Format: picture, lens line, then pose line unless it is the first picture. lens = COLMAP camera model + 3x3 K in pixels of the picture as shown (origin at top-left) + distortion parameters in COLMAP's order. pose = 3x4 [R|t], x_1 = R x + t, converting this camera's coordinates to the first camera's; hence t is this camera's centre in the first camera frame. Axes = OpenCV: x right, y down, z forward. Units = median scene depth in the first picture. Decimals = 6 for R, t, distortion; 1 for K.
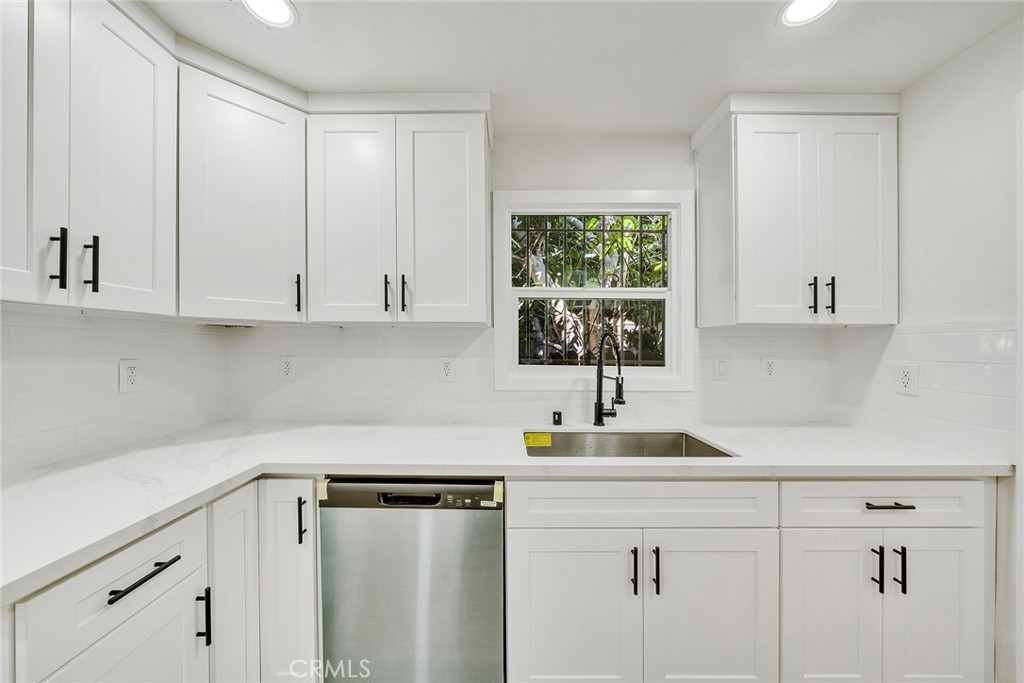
lens RADIAL K [[355.6, 0, 509.9], [0, 355.6, 345.9], [0, 0, 1]] dist [-0.002166, -0.000142]
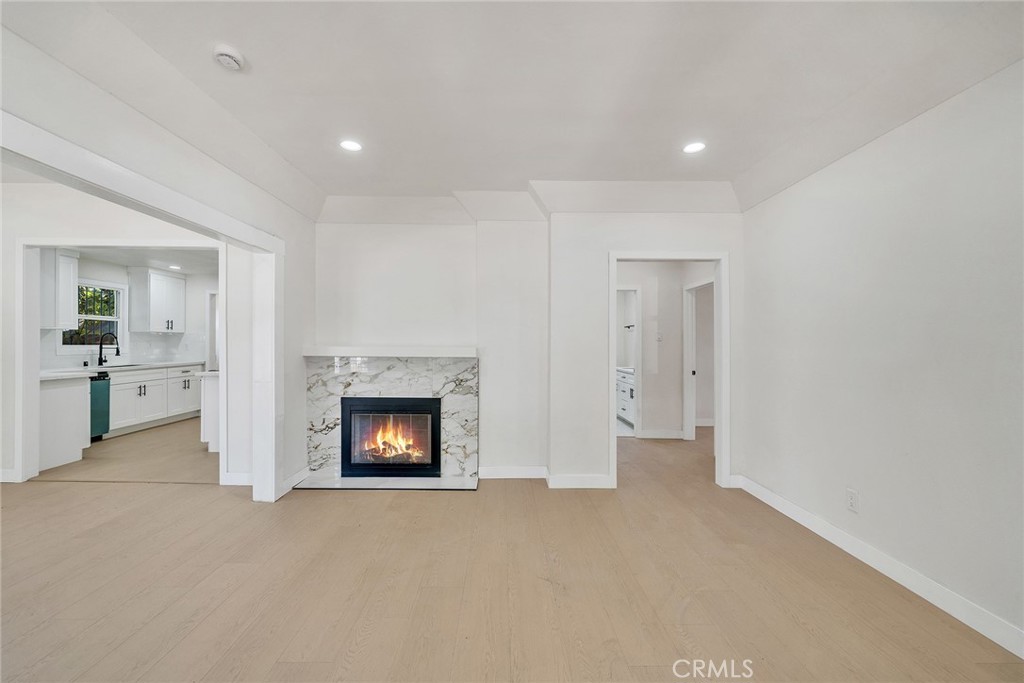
lens RADIAL K [[422.1, 0, 512.0], [0, 422.1, 341.5], [0, 0, 1]] dist [-0.001306, -0.000031]
pose [[-0.004191, -0.003905, 0.999984, -3.610818], [-0.009558, 0.999947, 0.003865, -0.015239], [-0.999946, -0.009541, -0.004229, -2.621619]]
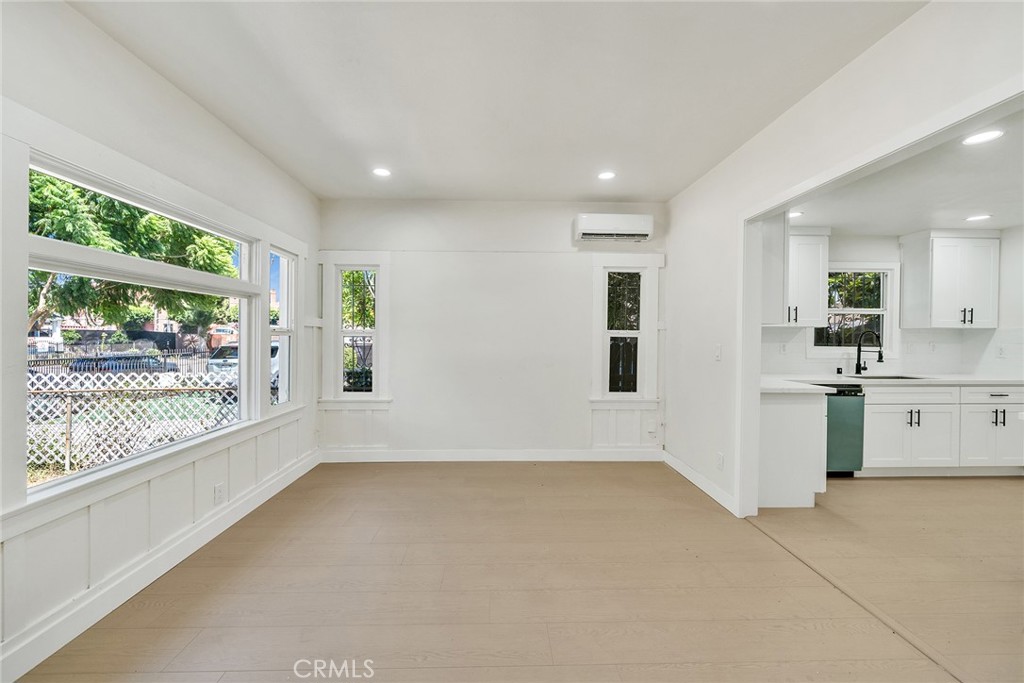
lens RADIAL K [[407.8, 0, 512.0], [0, 407.8, 341.5], [0, 0, 1]] dist [-0.000118, 0.000078]
pose [[0.999429, 0.001809, 0.033735, -2.209102], [-0.002340, 0.999874, 0.015692, -0.007443], [-0.033703, -0.015762, 0.999308, -1.591466]]
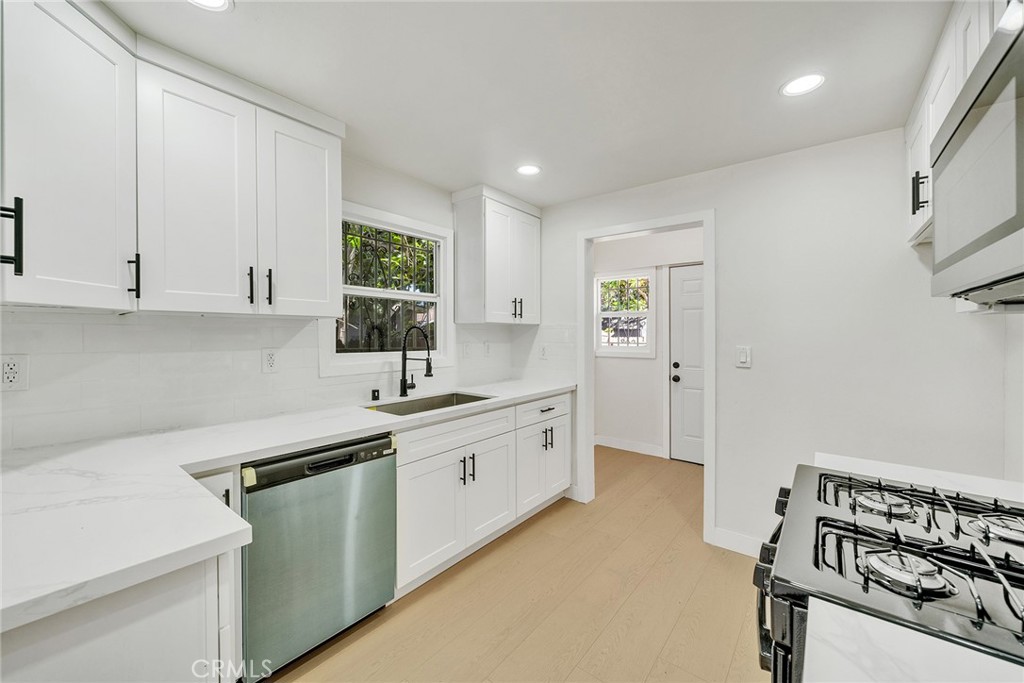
lens RADIAL K [[392.6, 0, 506.4], [0, 392.6, 334.8], [0, 0, 1]] dist [-0.000404, -0.000007]
pose [[0.632648, -0.005249, 0.774422, -0.730401], [0.000579, 0.999980, 0.006305, -0.015336], [-0.774439, -0.003540, 0.632638, -0.247055]]
